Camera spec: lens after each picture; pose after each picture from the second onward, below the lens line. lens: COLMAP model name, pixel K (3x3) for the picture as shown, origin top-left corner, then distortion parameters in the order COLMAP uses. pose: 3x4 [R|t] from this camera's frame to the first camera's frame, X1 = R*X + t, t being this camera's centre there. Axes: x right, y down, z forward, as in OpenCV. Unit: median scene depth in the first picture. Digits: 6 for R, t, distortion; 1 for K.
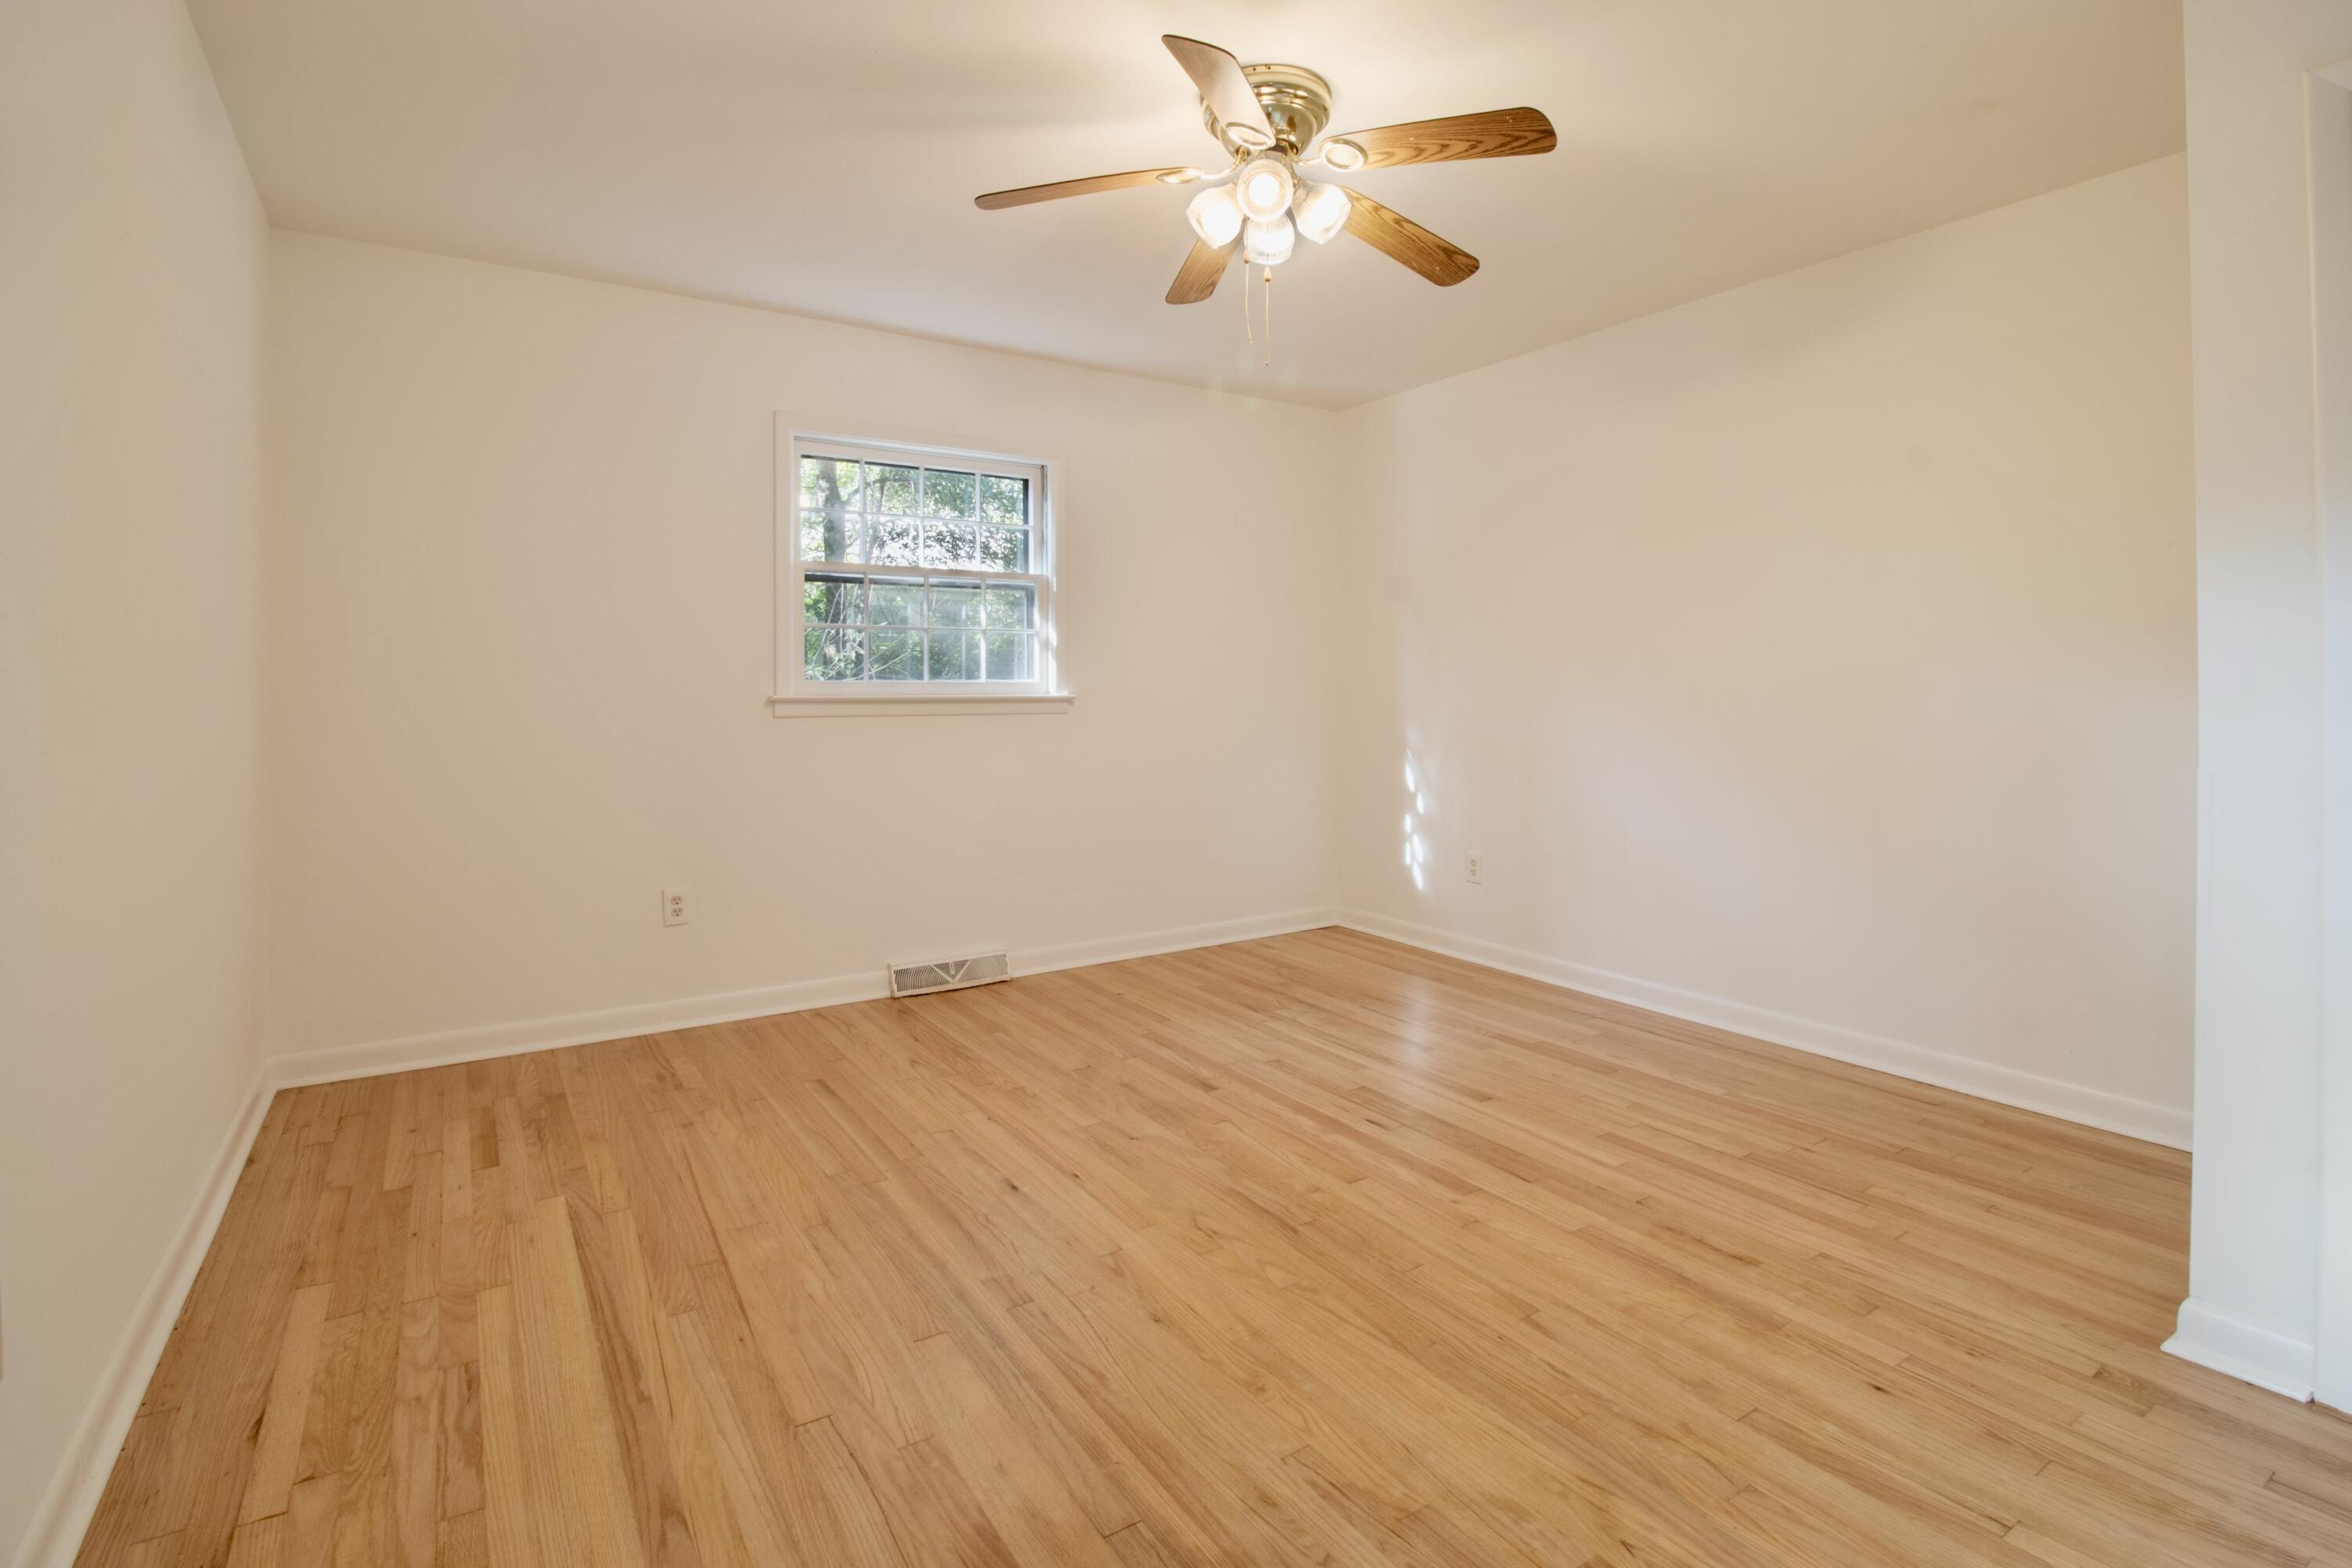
lens RADIAL K [[1092.7, 0, 1180.8], [0, 1092.7, 712.4], [0, 0, 1]] dist [0.001417, -0.009515]
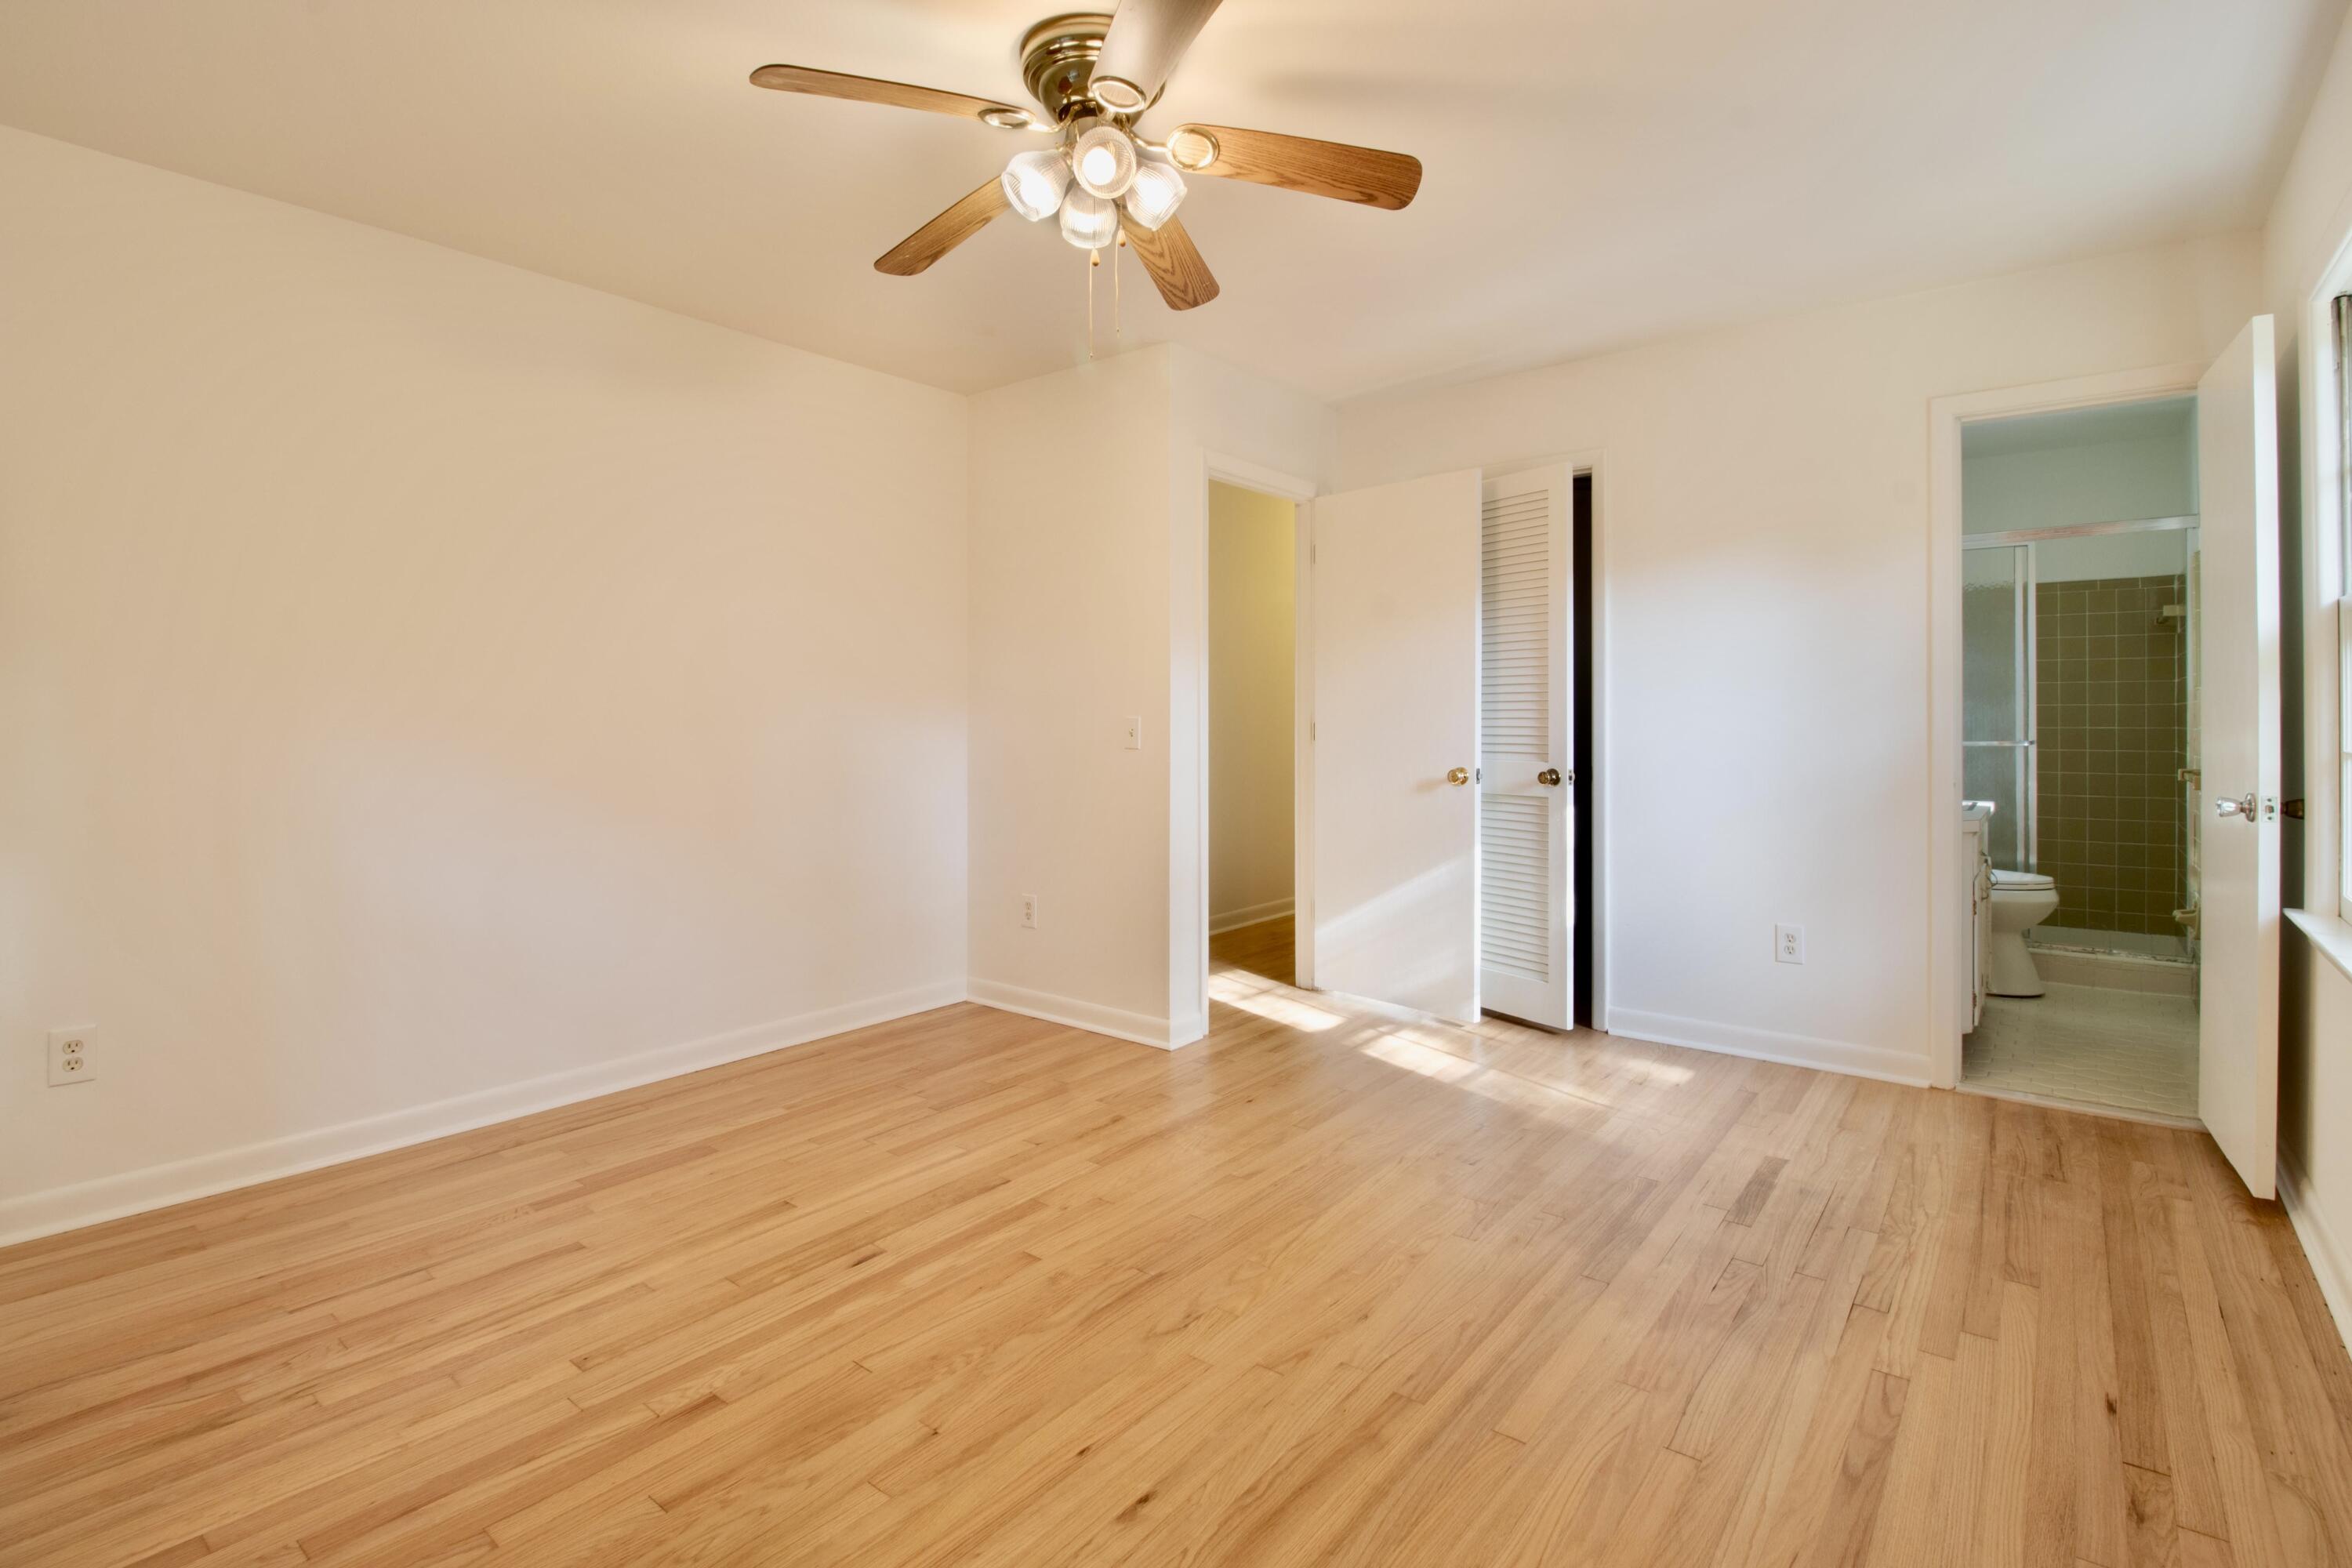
lens RADIAL K [[1092.7, 0, 1180.8], [0, 1092.7, 712.4], [0, 0, 1]] dist [0.001417, -0.009515]
pose [[-0.300389, 0.006763, 0.953793, -0.853061], [0.024278, 0.999705, 0.000558, -0.038025], [-0.953508, 0.023323, -0.300465, 1.266744]]
